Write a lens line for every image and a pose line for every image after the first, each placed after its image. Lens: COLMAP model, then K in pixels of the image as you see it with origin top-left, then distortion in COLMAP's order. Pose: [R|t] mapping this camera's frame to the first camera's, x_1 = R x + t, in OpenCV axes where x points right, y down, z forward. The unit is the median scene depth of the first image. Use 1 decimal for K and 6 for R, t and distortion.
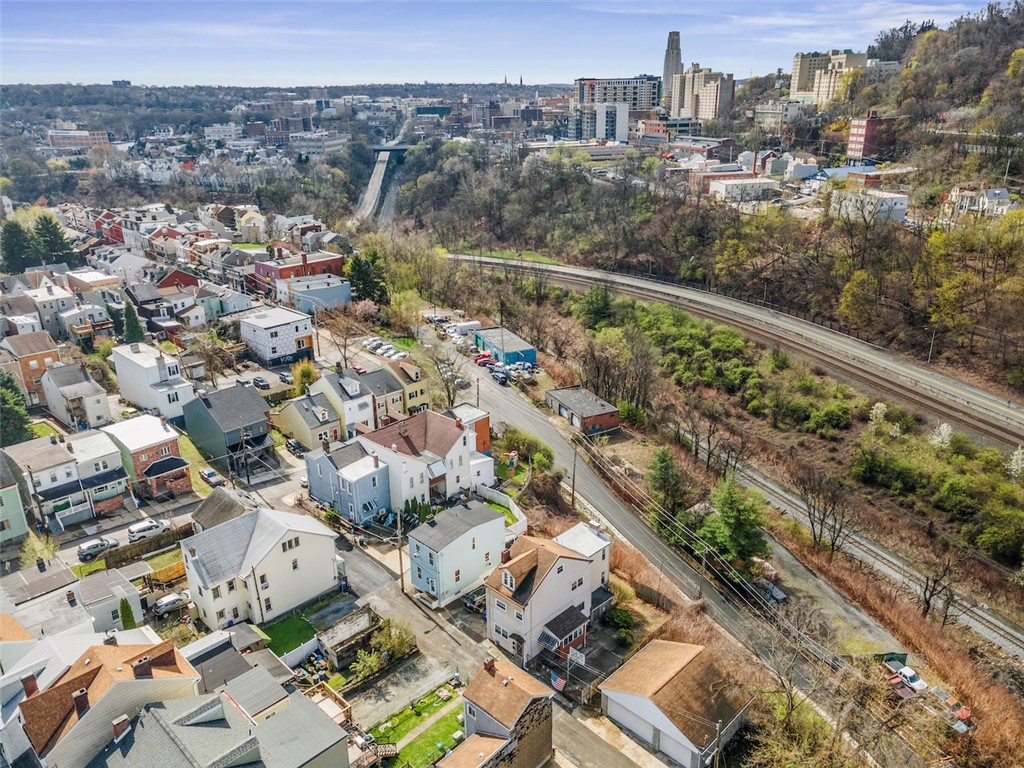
lens RADIAL K [[768.3, 0, 512.0], [0, 768.3, 384.0], [0, 0, 1]] dist [-0.002526, 0.089874]
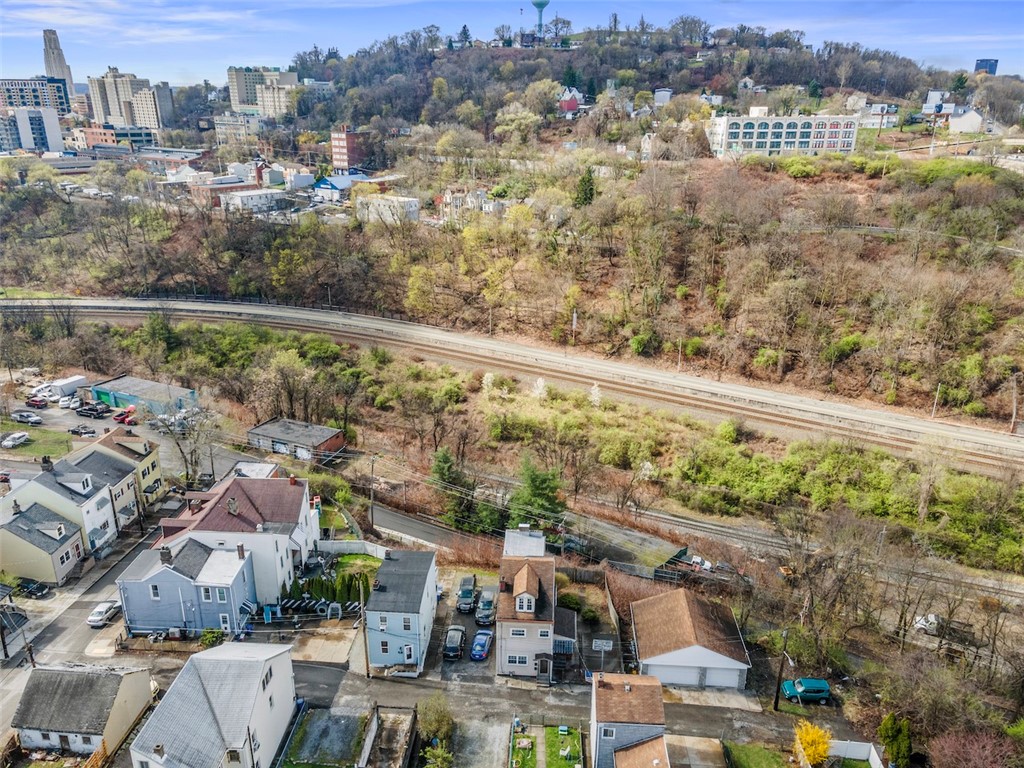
lens RADIAL K [[742.6, 0, 512.0], [0, 742.6, 384.0], [0, 0, 1]] dist [0.025192, 0.029806]
pose [[0.747173, -0.211280, 0.630153, -0.162708], [0.213599, 0.974163, 0.073357, -0.026601], [-0.629371, 0.079790, 0.772998, 0.074966]]
